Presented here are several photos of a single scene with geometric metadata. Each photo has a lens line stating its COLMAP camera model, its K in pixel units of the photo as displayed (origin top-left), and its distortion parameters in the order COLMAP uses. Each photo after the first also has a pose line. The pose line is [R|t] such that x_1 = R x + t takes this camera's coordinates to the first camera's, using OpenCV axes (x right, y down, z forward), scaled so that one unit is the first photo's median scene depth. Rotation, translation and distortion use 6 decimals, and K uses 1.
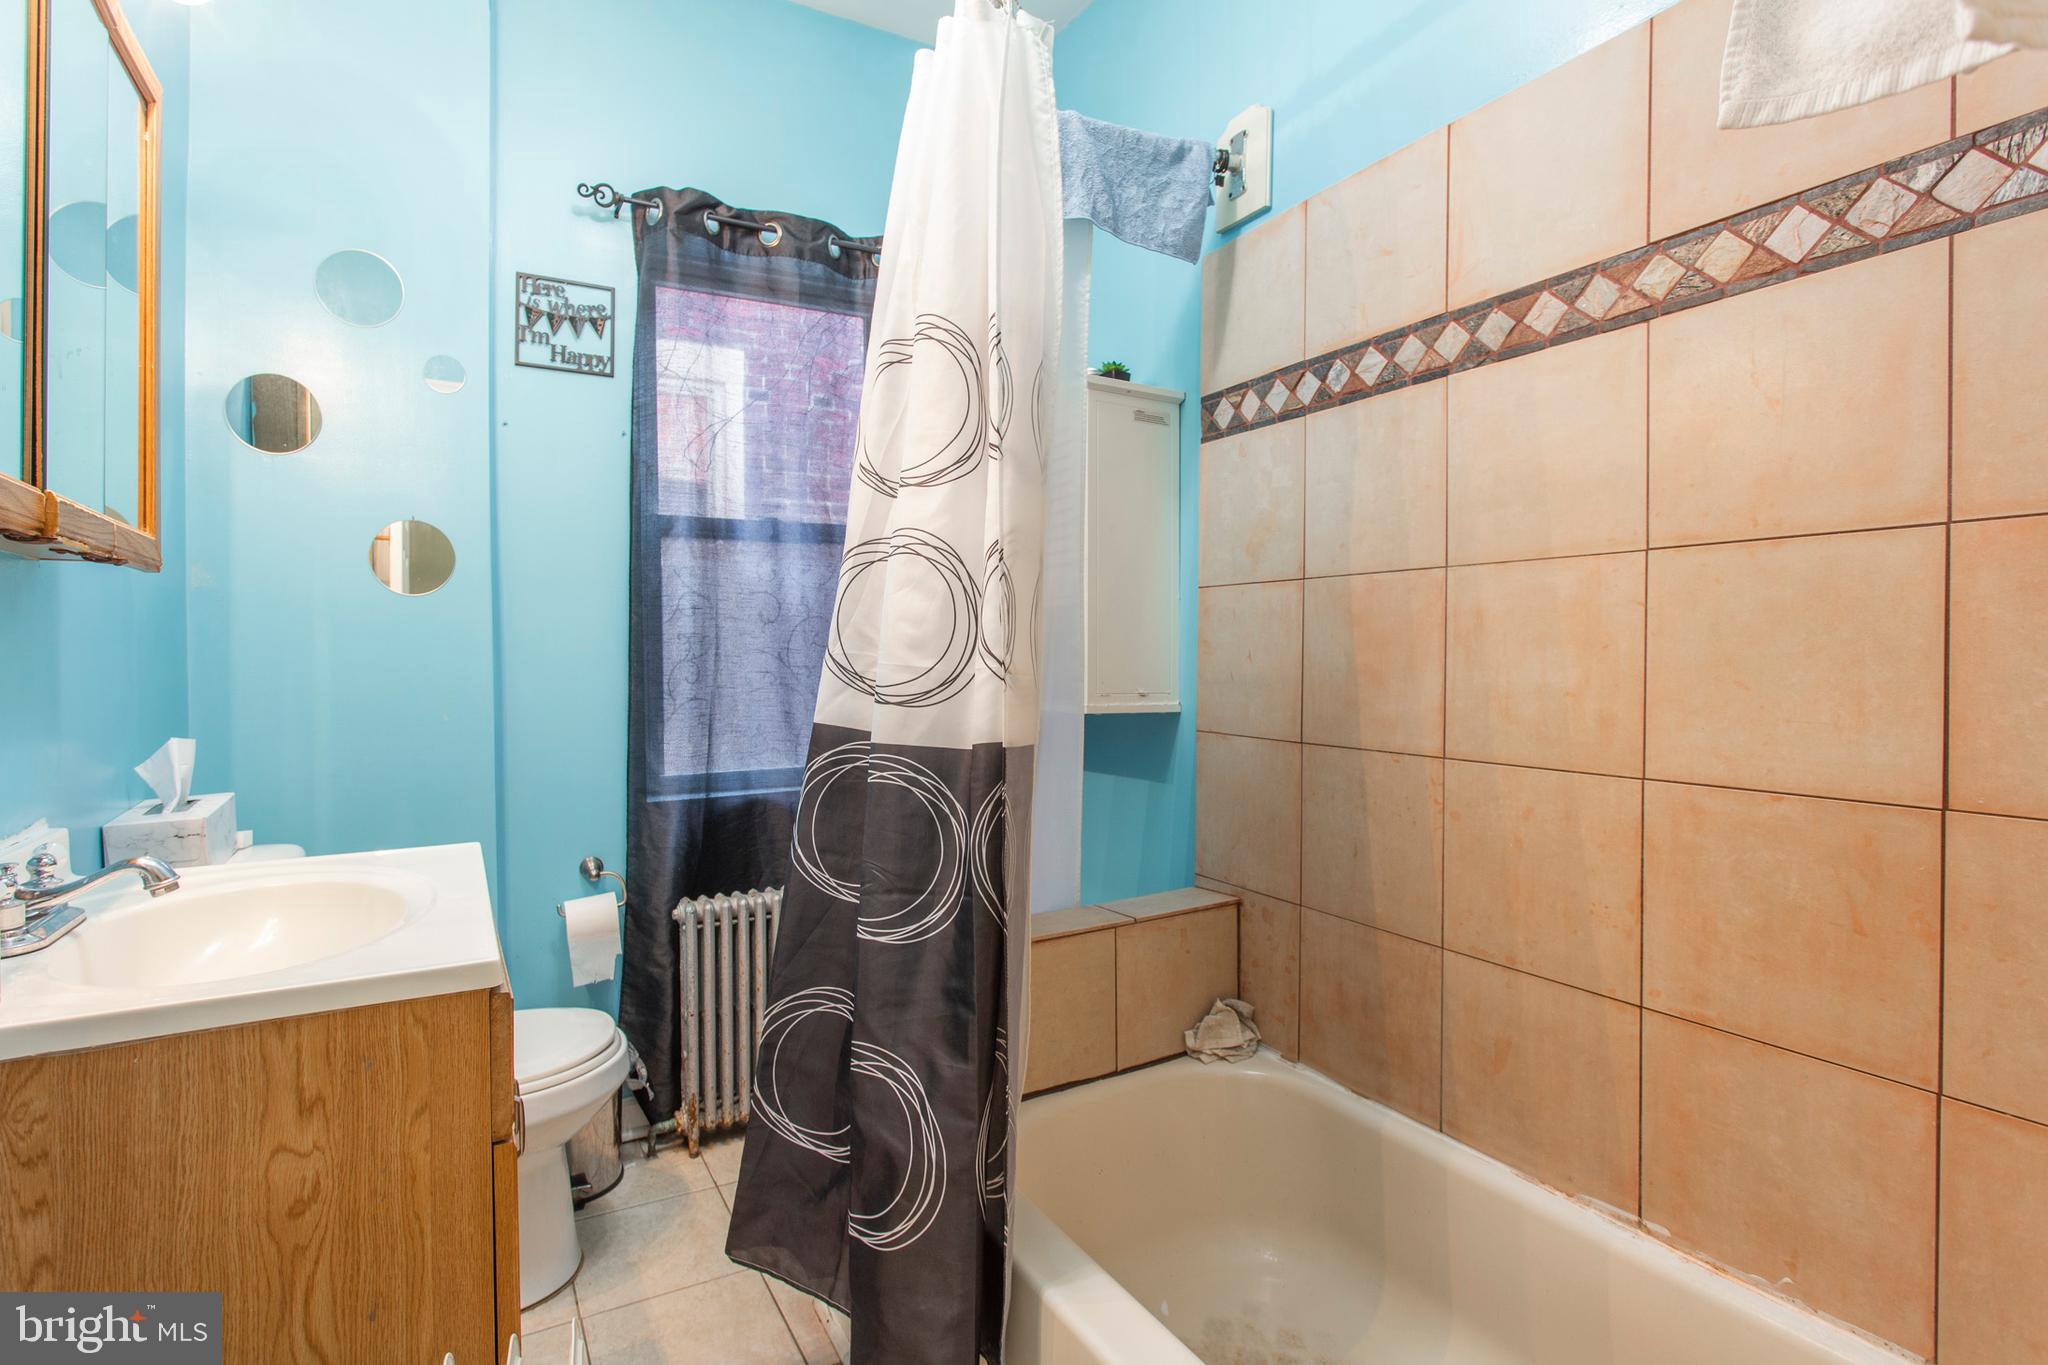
lens RADIAL K [[991.1, 0, 1020.9], [0, 991.1, 675.0], [0, 0, 1]] dist [-0.018258, 0.006139]
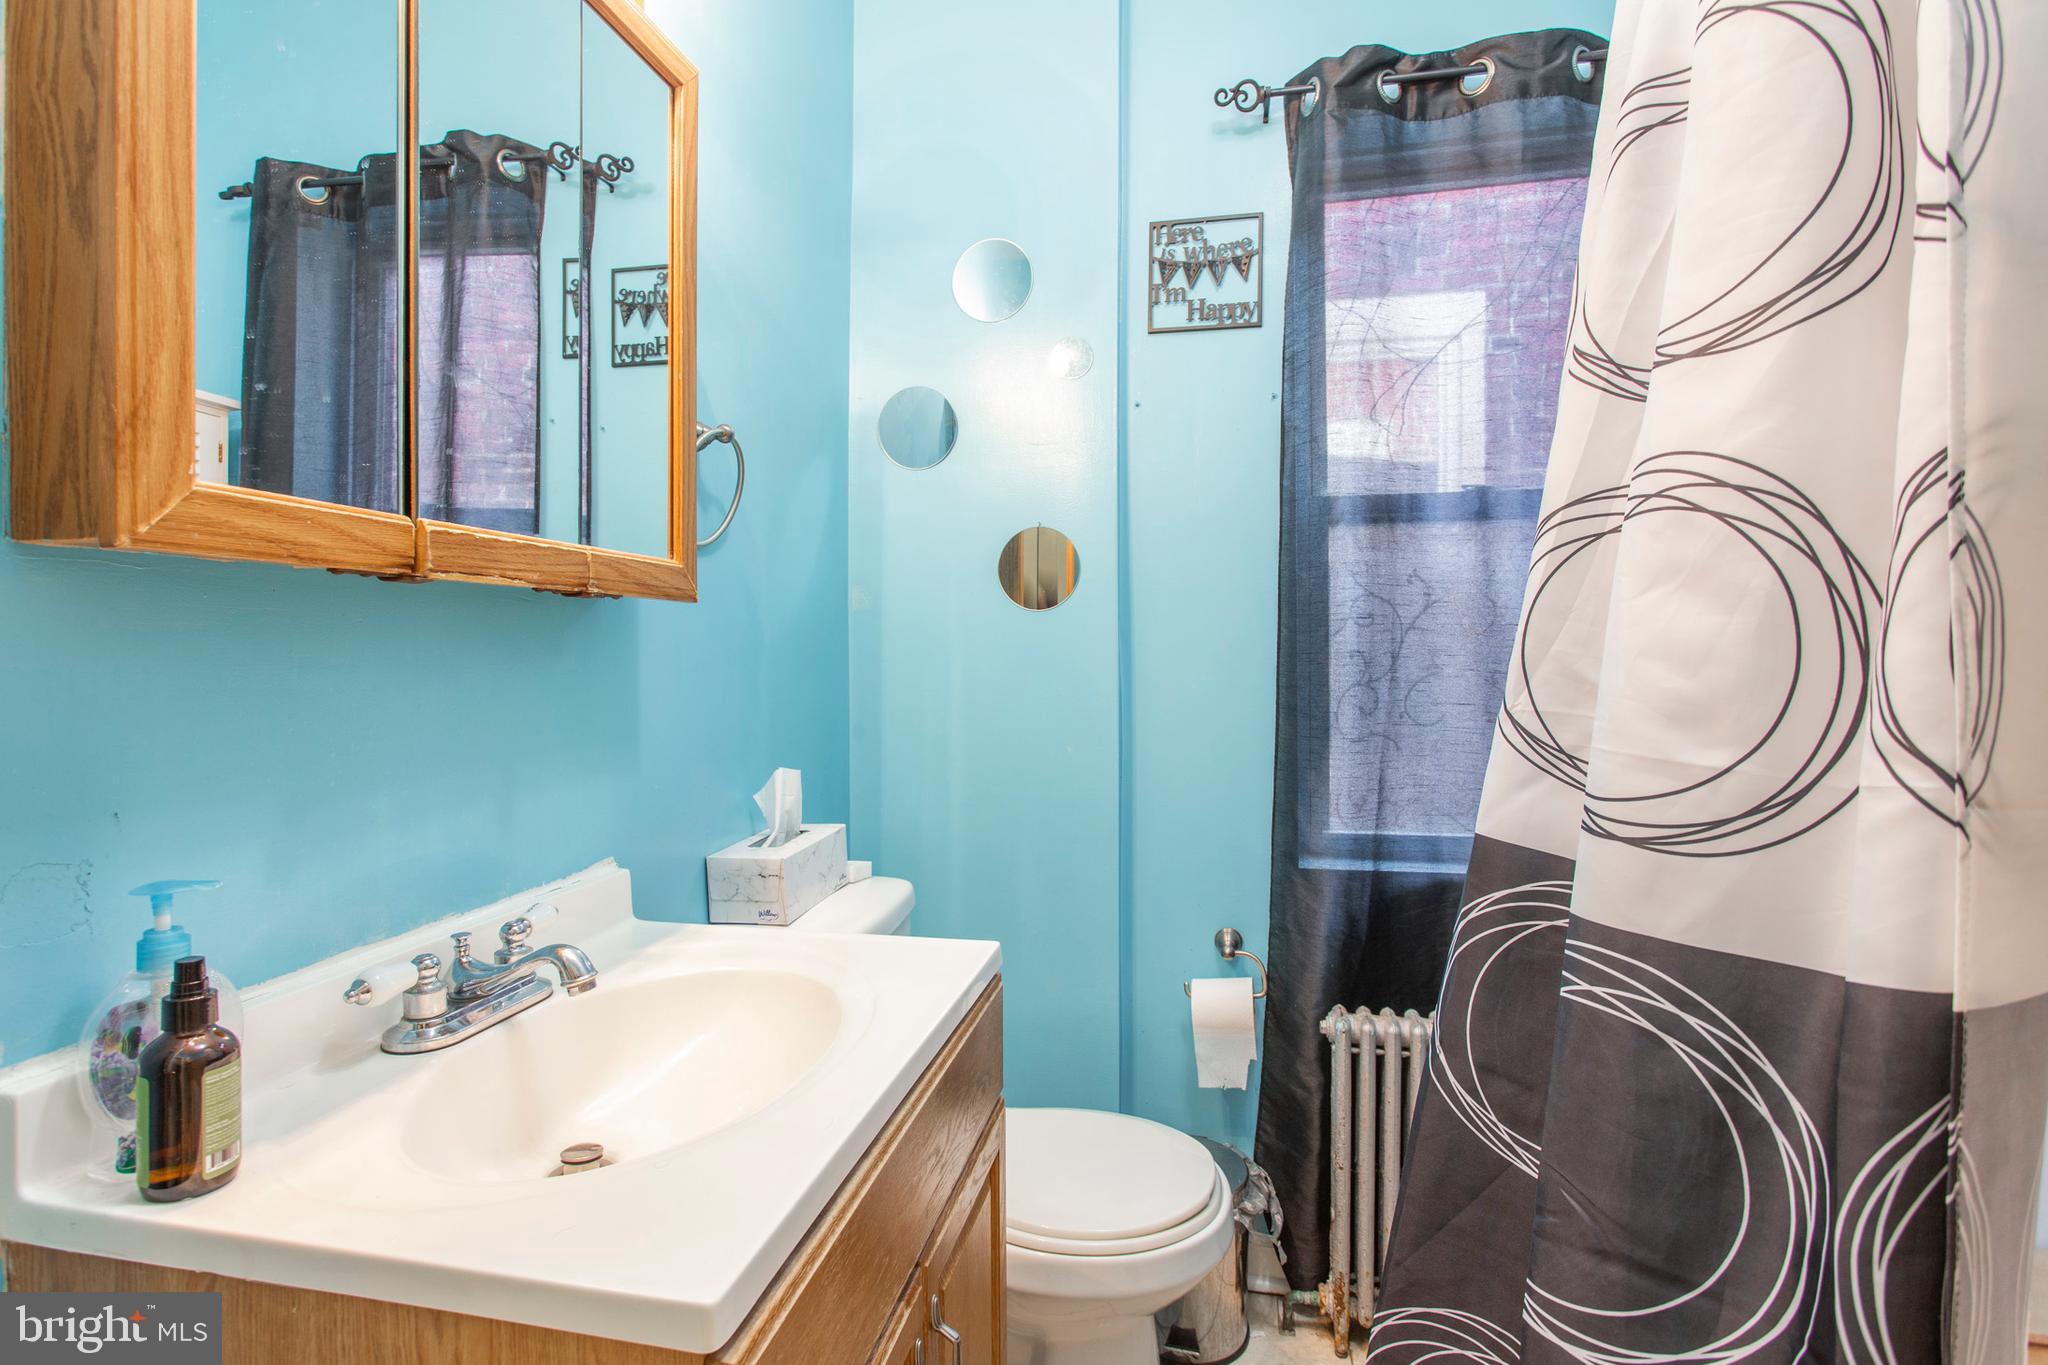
lens RADIAL K [[991.1, 0, 1013.8], [0, 991.1, 668.6], [0, 0, 1]] dist [-0.018258, 0.006139]
pose [[0.732735, 0.015826, -0.680330, -0.017316], [-0.017464, 0.999838, 0.004449, -0.029859], [0.680290, 0.008621, 0.732892, 0.299789]]
